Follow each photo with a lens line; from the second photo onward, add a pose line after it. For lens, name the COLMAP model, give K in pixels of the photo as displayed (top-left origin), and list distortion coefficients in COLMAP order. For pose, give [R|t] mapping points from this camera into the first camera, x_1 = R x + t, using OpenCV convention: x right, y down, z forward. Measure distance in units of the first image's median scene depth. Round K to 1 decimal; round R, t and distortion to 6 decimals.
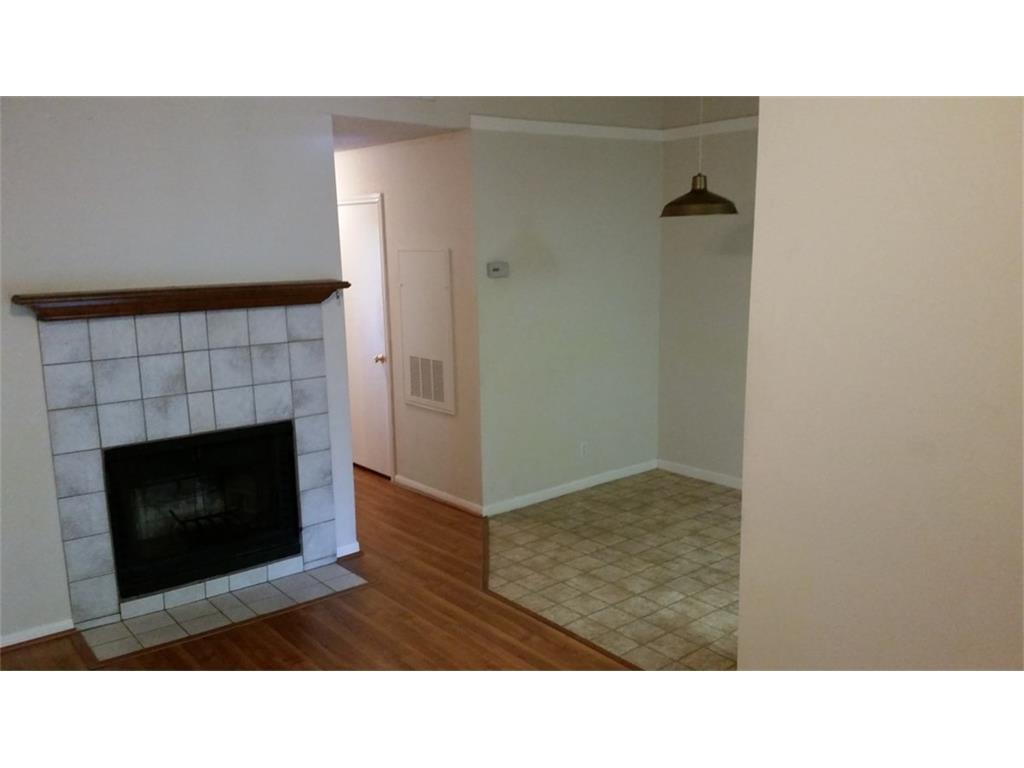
lens RADIAL K [[904.3, 0, 512.6], [0, 904.3, 387.6], [0, 0, 1]] dist [0.009151, 0.000221]
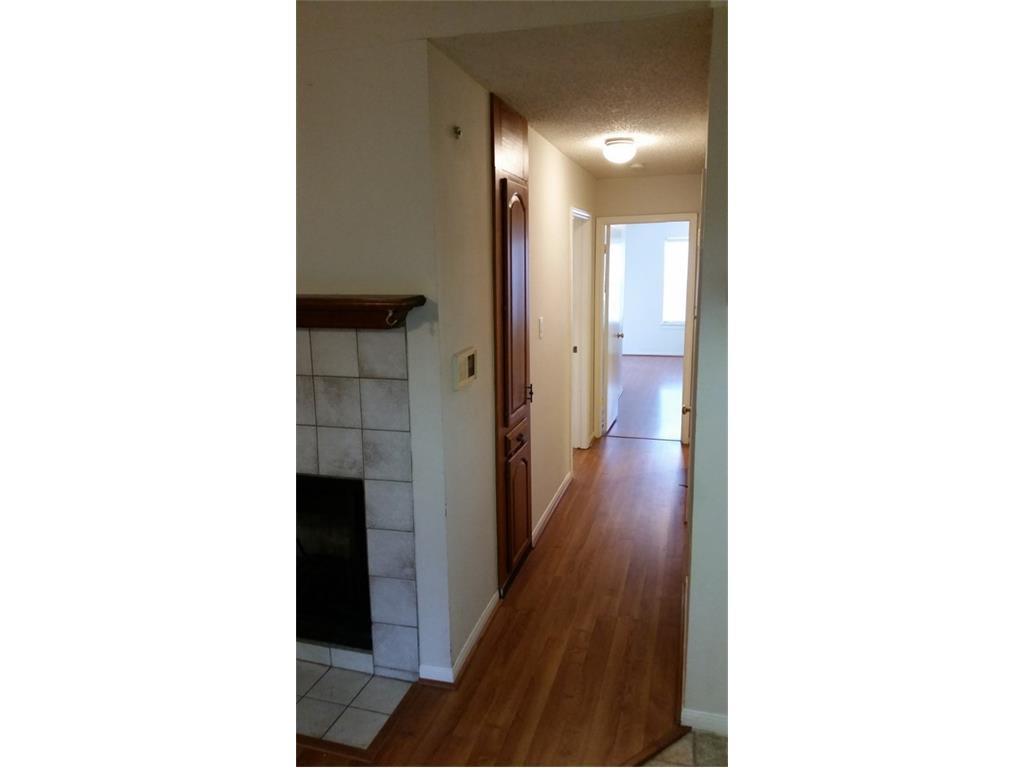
lens RADIAL K [[597.5, 0, 511.0], [0, 597.5, 374.0], [0, 0, 1]] dist [-0.004063, -0.000724]
pose [[0.565914, 0.132976, -0.813670, 0.218258], [-0.138027, 0.988260, 0.065509, -0.101166], [0.812828, 0.075236, 0.577624, 0.806307]]
